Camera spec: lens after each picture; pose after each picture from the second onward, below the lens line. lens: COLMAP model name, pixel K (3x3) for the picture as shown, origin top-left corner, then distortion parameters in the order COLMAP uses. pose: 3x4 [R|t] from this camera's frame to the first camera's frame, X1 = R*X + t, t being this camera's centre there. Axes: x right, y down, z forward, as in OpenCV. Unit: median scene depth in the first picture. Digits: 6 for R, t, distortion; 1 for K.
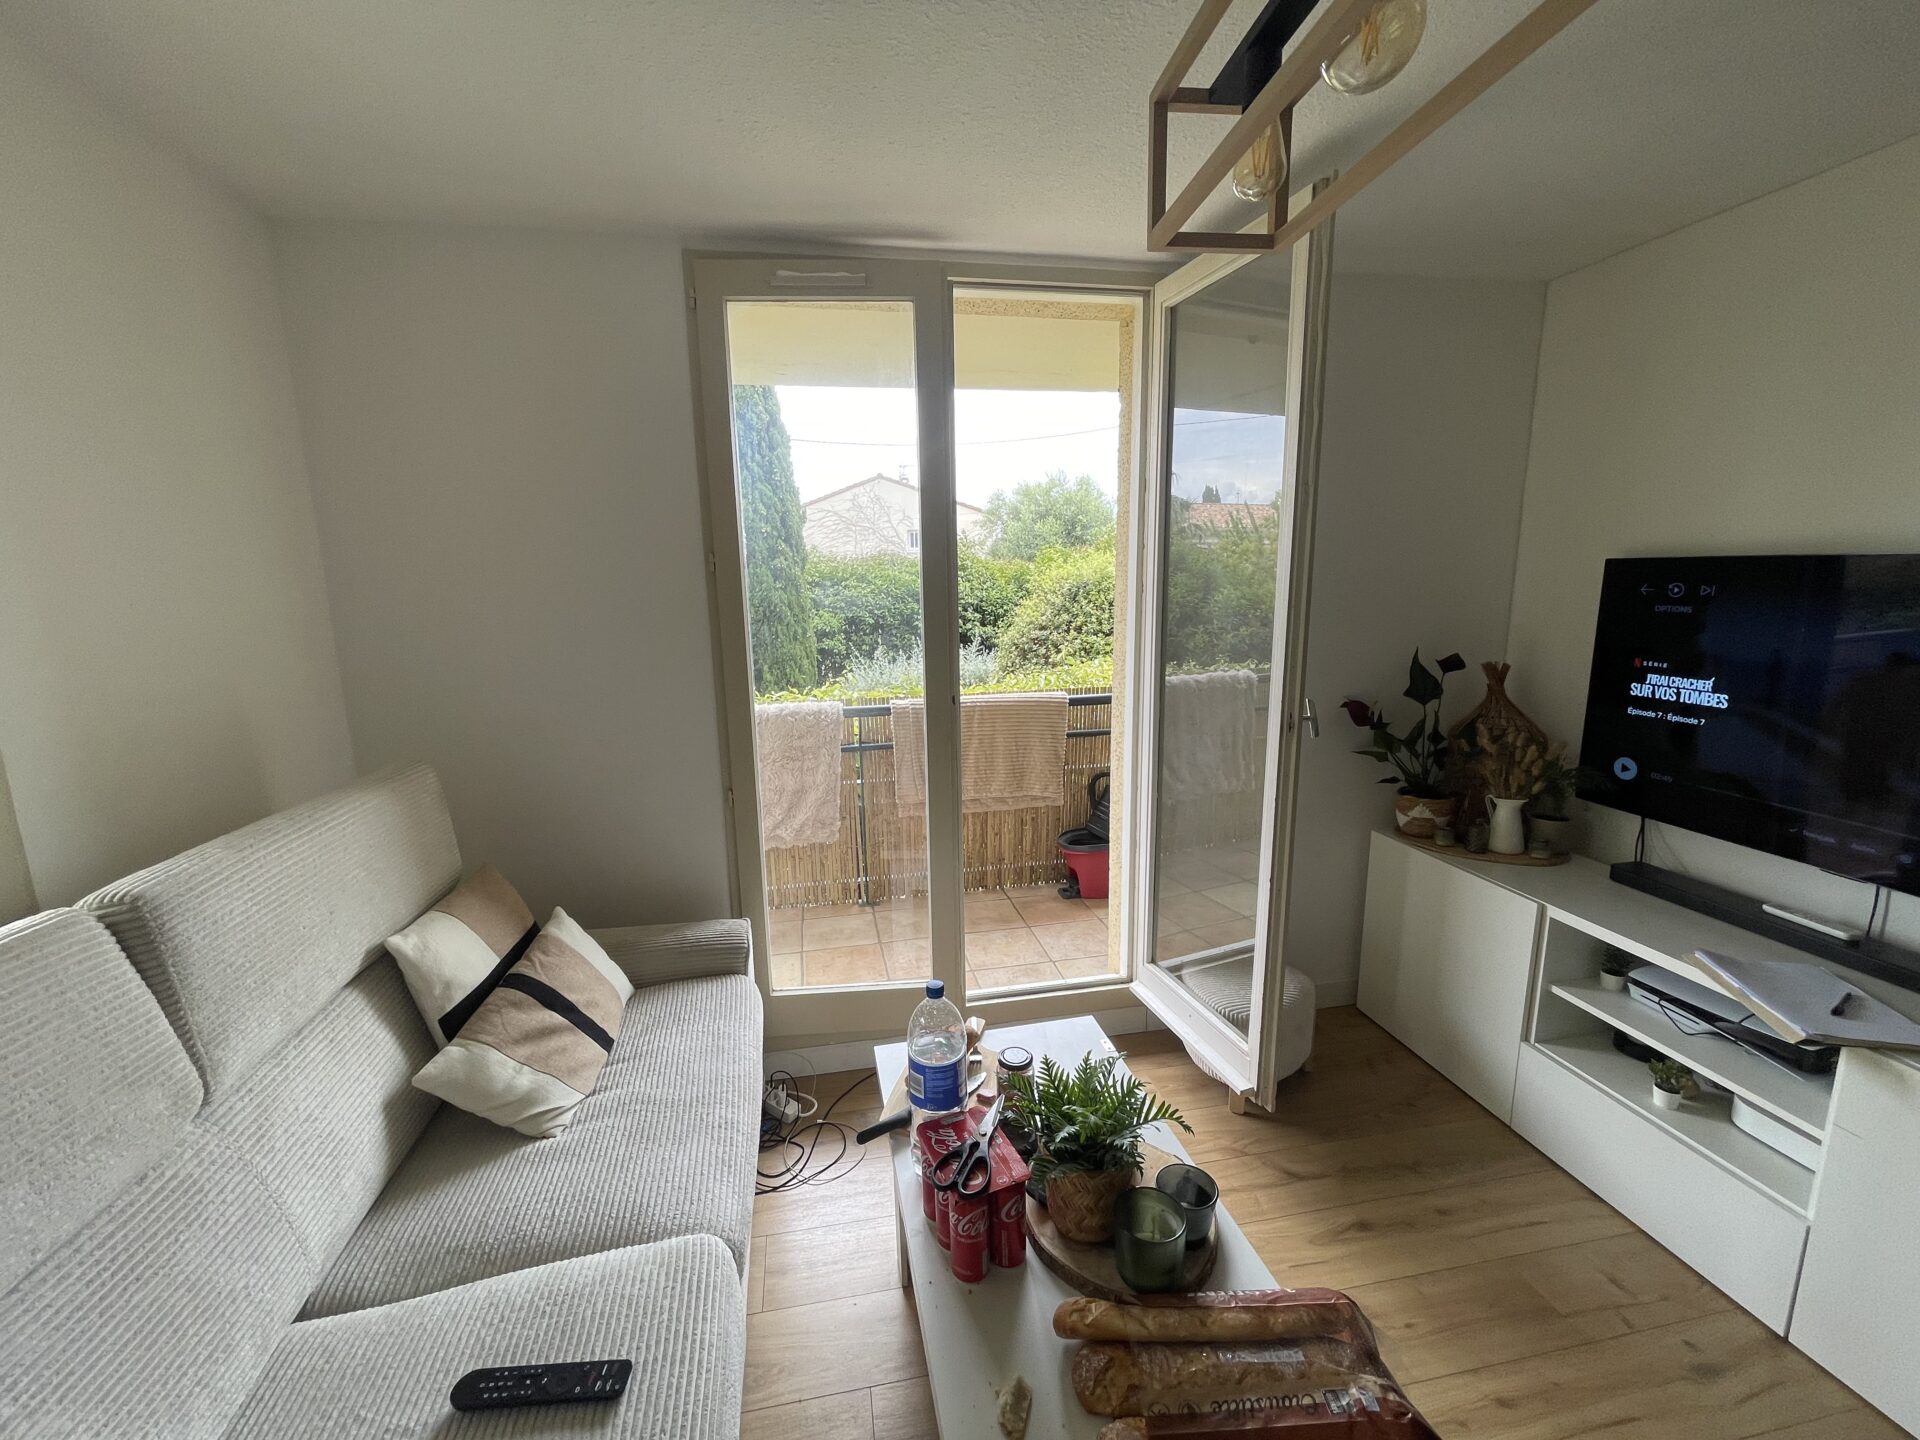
lens RADIAL K [[769.7, 0, 950.2], [0, 769.7, 722.4], [0, 0, 1]] dist [-0.001149, -0.000273]
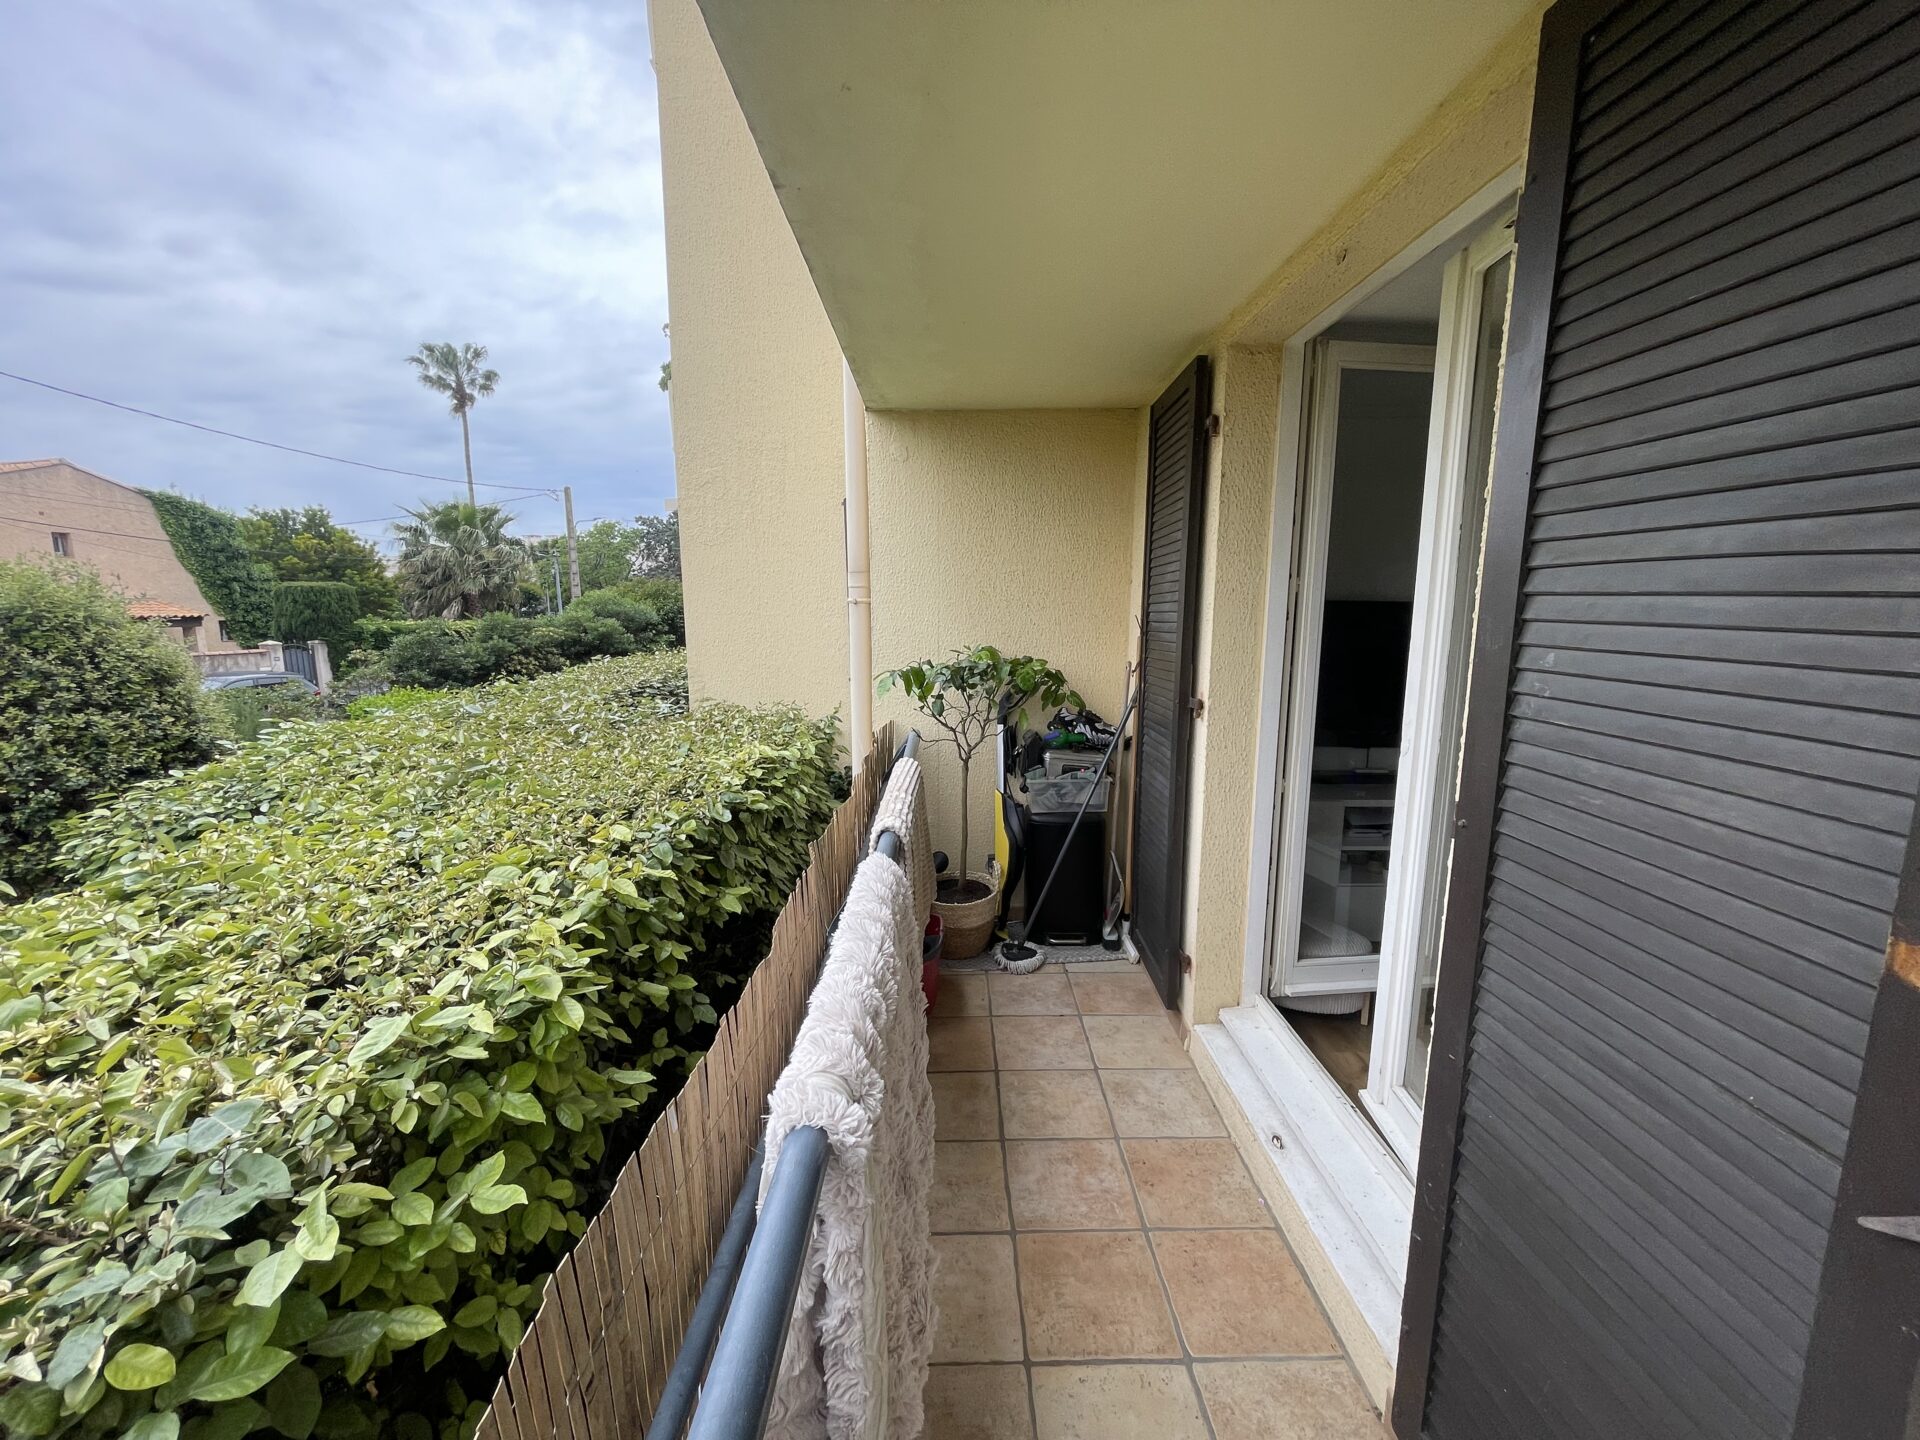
lens RADIAL K [[769.7, 0, 953.1], [0, 769.7, 715.6], [0, 0, 1]] dist [-0.001149, -0.000273]
pose [[0.170034, -0.122473, 0.977798, -0.162616], [0.174750, 0.980268, 0.092395, -0.037901], [-0.969820, 0.155159, 0.188081, 0.218009]]
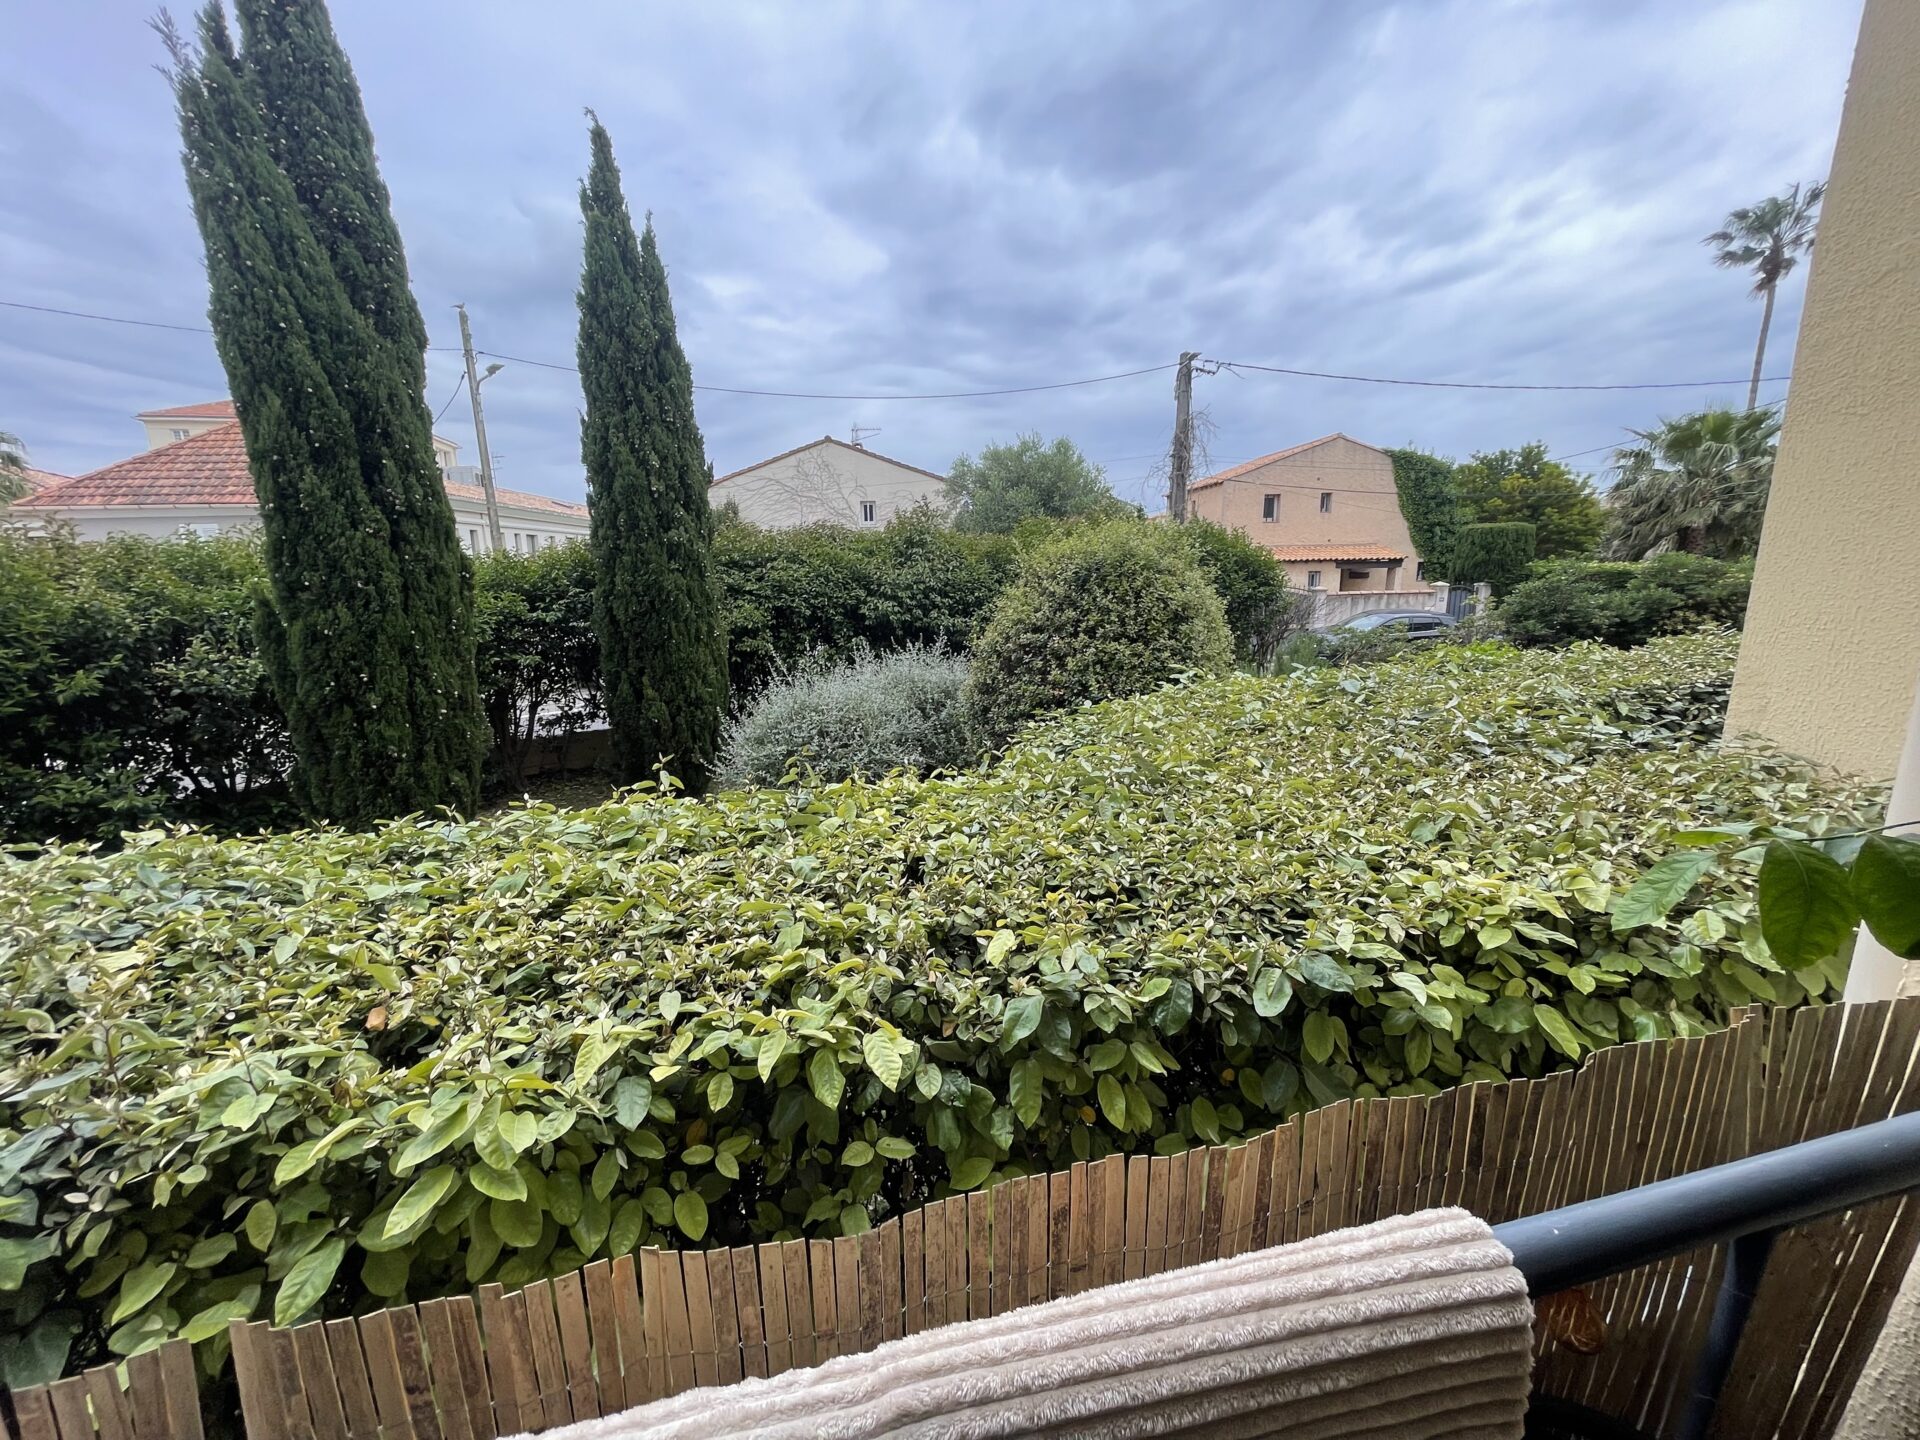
lens RADIAL K [[769.7, 0, 956.7], [0, 769.7, 731.4], [0, 0, 1]] dist [-0.001149, -0.000273]
pose [[0.998486, -0.015912, 0.052656, 0.007300], [0.013862, 0.999140, 0.039075, -0.043189], [-0.053232, -0.038286, 0.997848, 0.227678]]
